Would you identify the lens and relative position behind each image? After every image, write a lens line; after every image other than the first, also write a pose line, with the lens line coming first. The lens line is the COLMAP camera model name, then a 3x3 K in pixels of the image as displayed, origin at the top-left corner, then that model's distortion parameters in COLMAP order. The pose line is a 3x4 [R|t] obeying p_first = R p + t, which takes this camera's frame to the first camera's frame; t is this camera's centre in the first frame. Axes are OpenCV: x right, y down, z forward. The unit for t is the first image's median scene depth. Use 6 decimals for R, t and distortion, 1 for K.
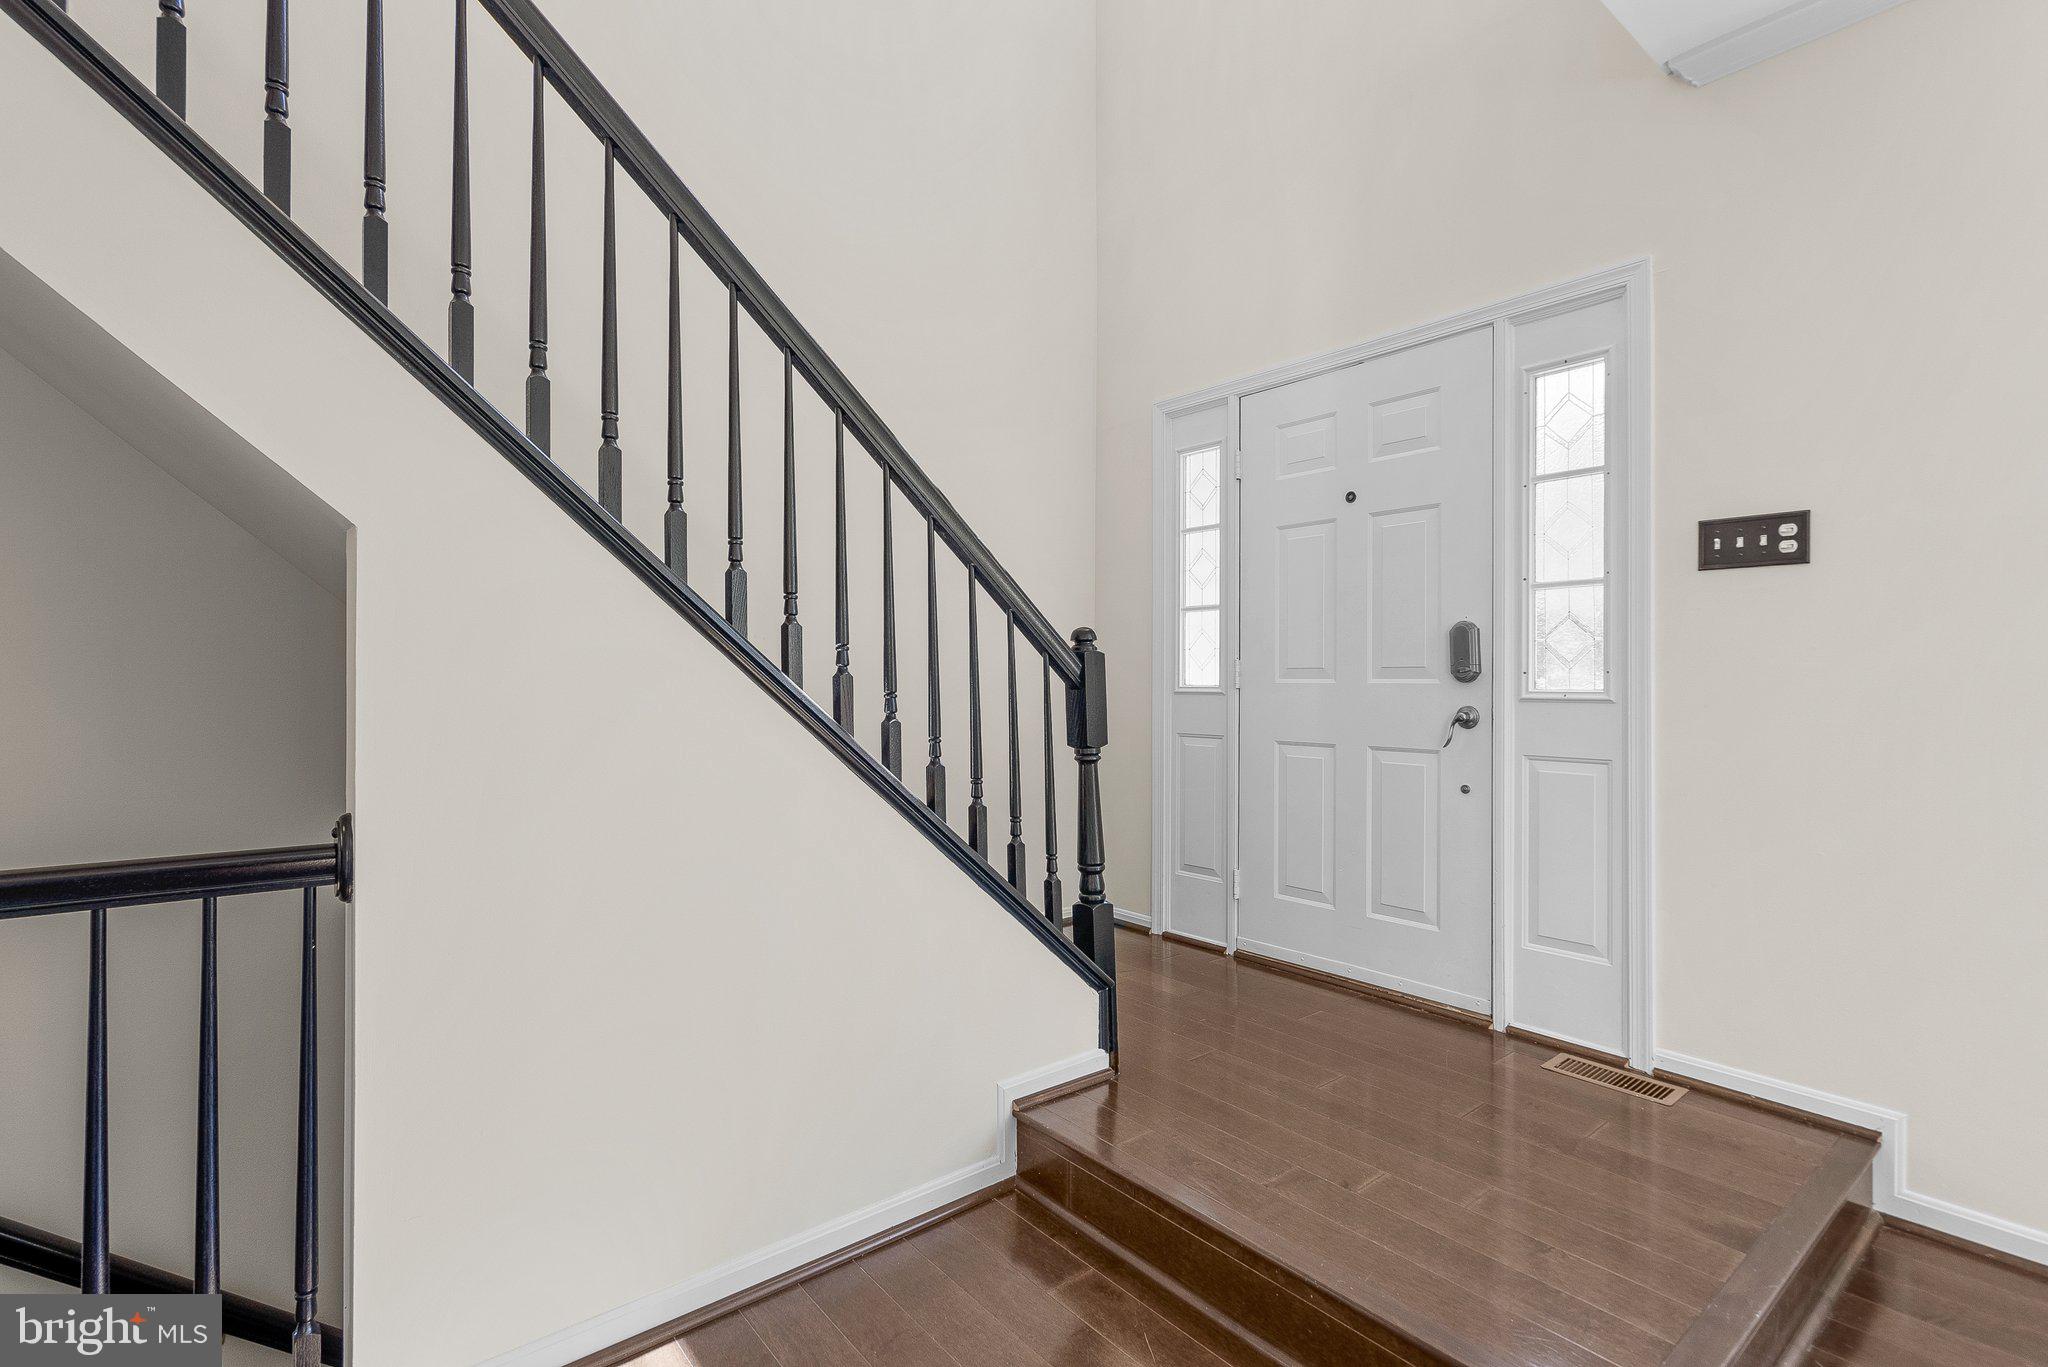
lens RADIAL K [[948.7, 0, 1024.0], [0, 948.7, 683.5], [0, 0, 1]] dist [-0.002112, -0.000375]
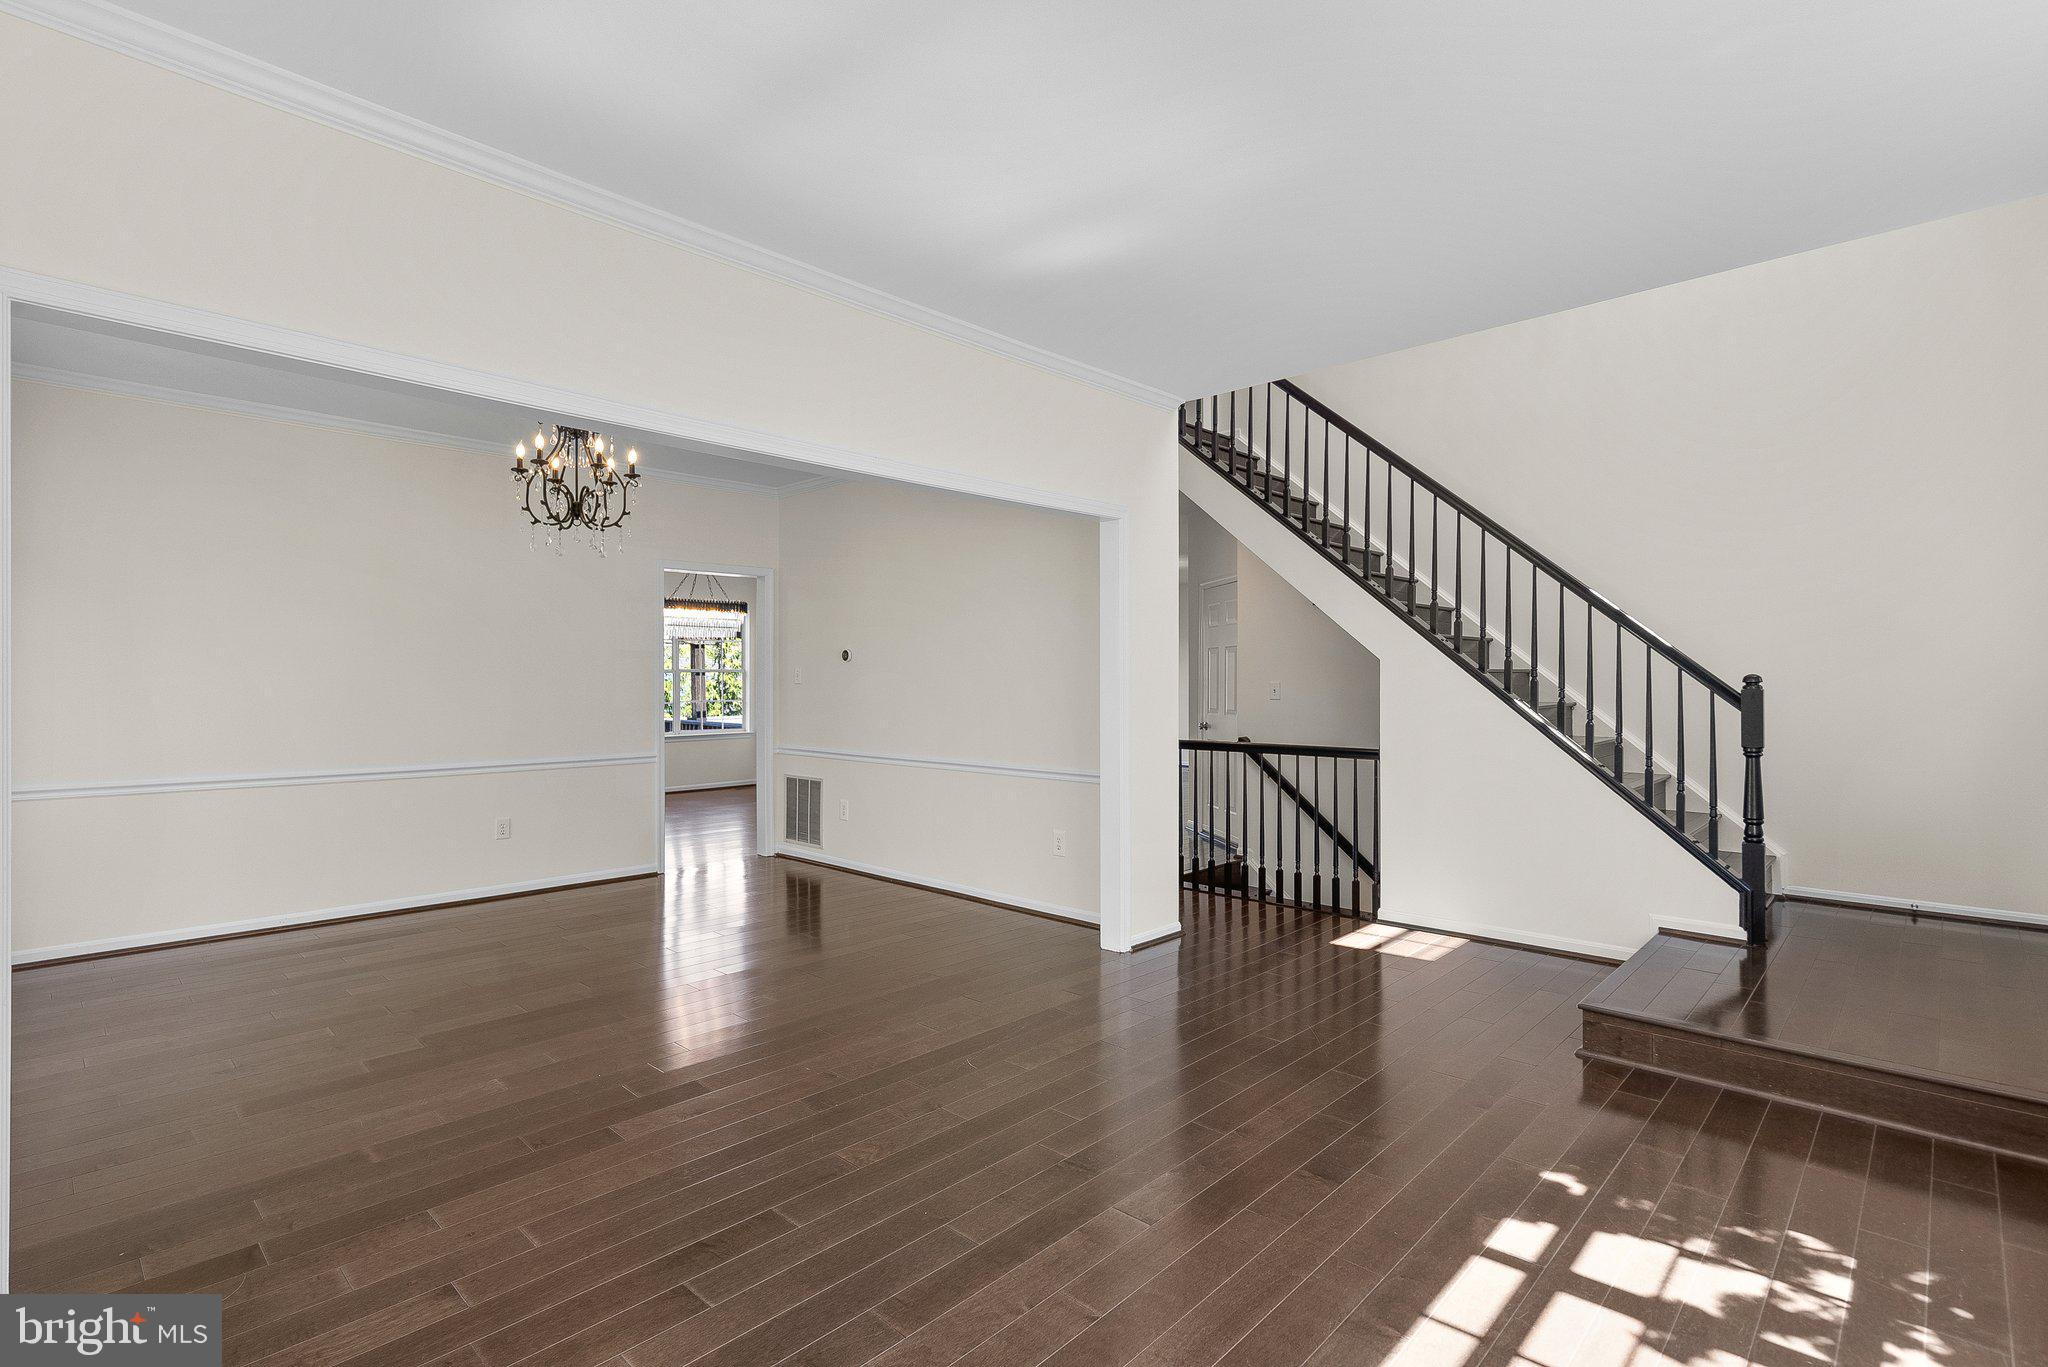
lens RADIAL K [[974.4, 0, 1023.8], [0, 974.4, 696.5], [0, 0, 1]] dist [0.000064, -0.000073]
pose [[0.114198, 0.013254, -0.993370, 1.518428], [0.000757, 0.999910, 0.013428, -0.043267], [0.993458, -0.002285, 0.114178, -0.421082]]
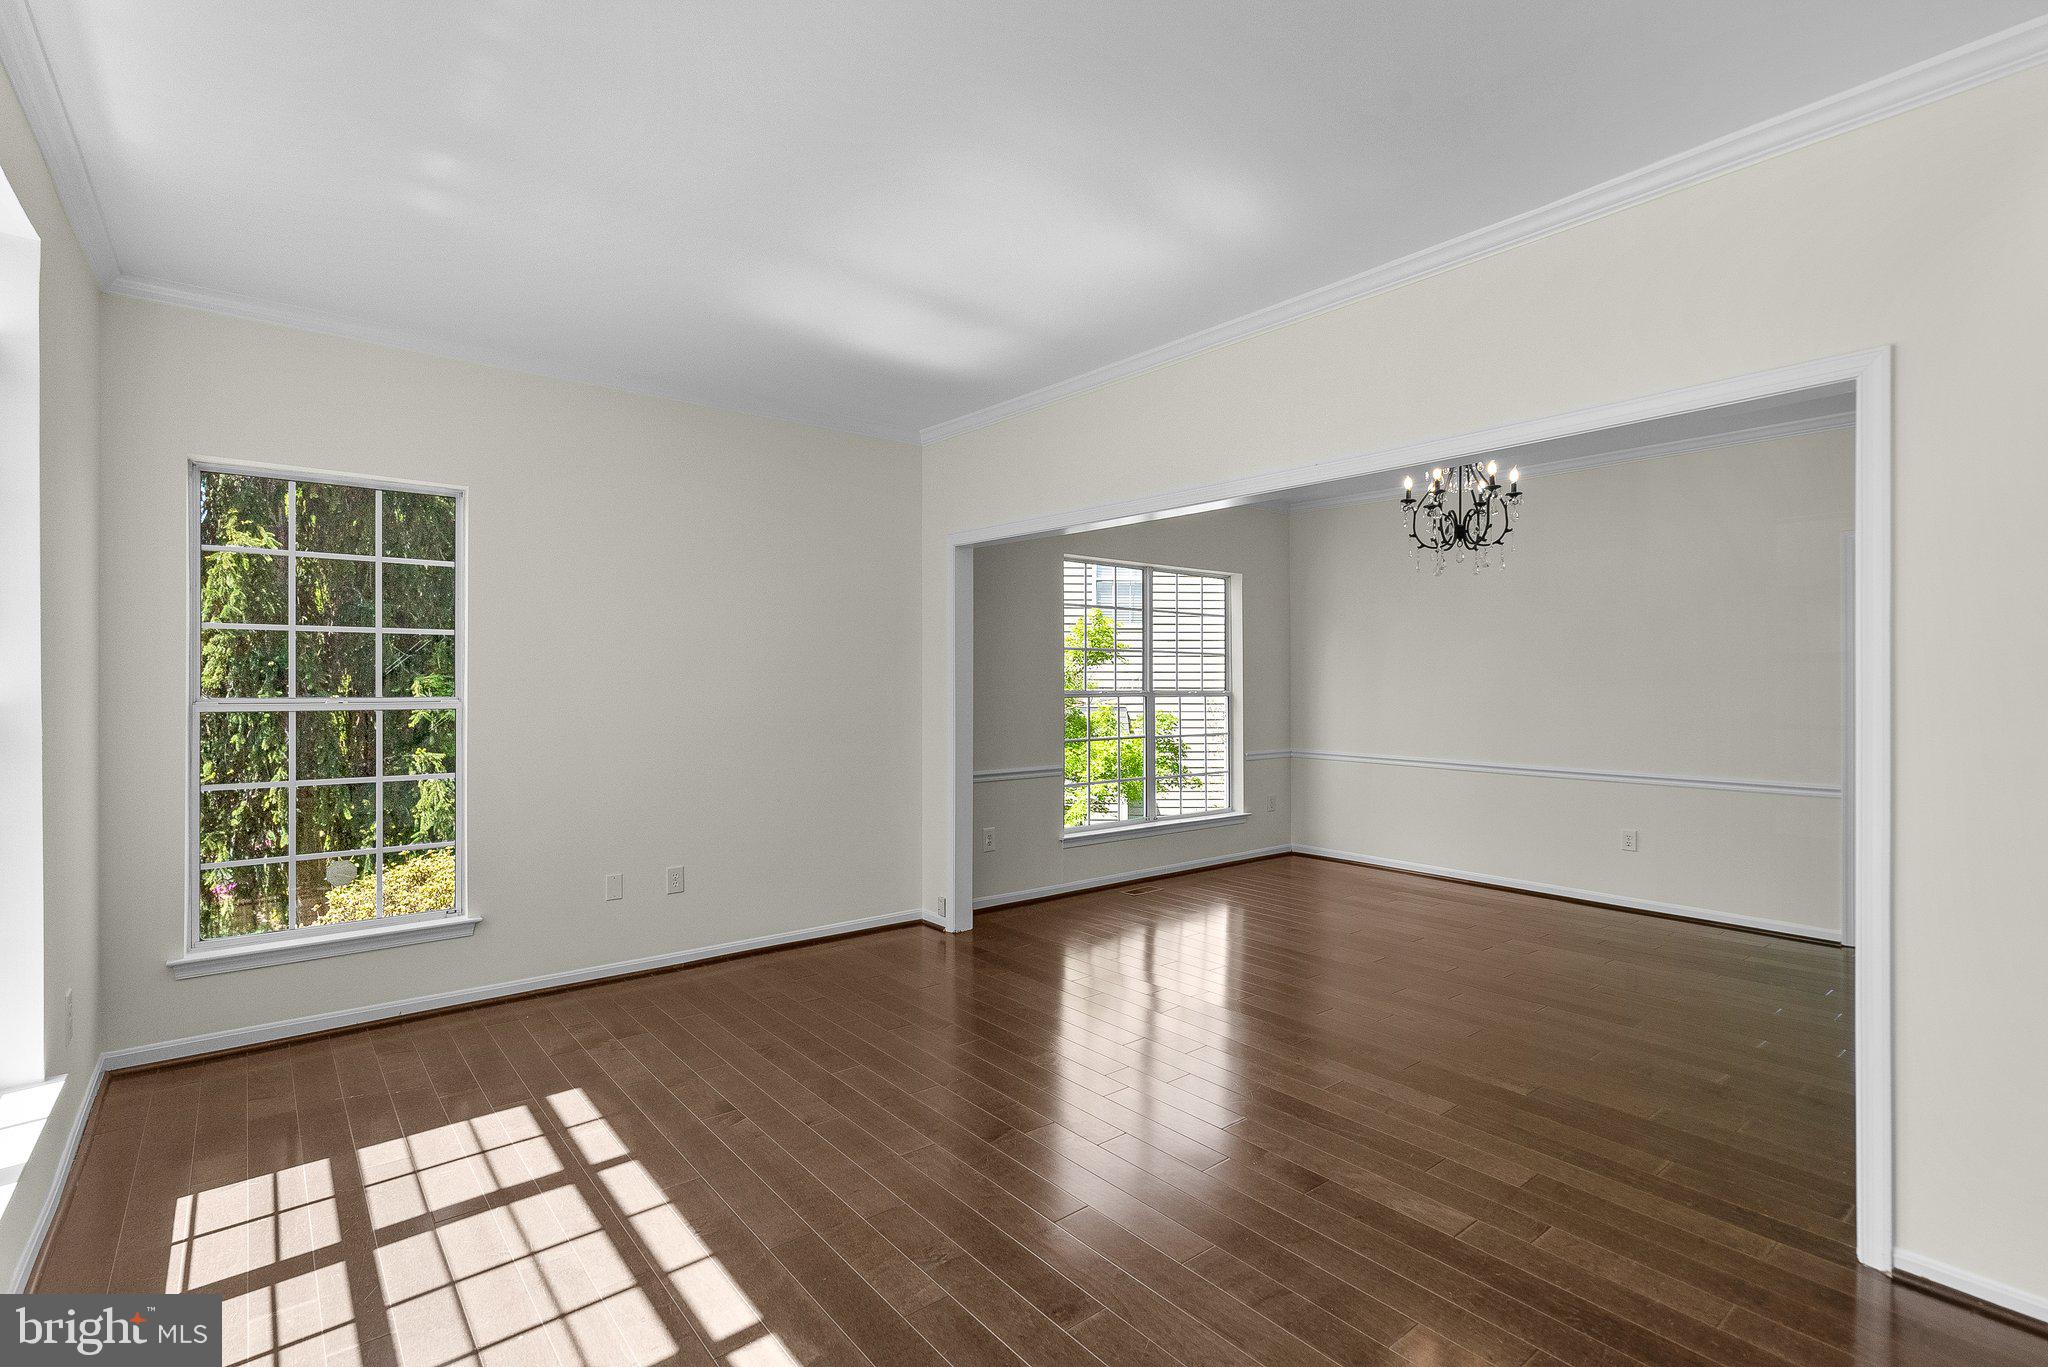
lens RADIAL K [[957.4, 0, 1016.7], [0, 957.4, 693.9], [0, 0, 1]] dist [0.001725, 0.000511]
pose [[-0.999924, -0.003908, 0.011686, 0.504215], [-0.003712, 0.999852, 0.016811, -0.073823], [-0.011750, 0.016767, -0.999790, 0.849653]]
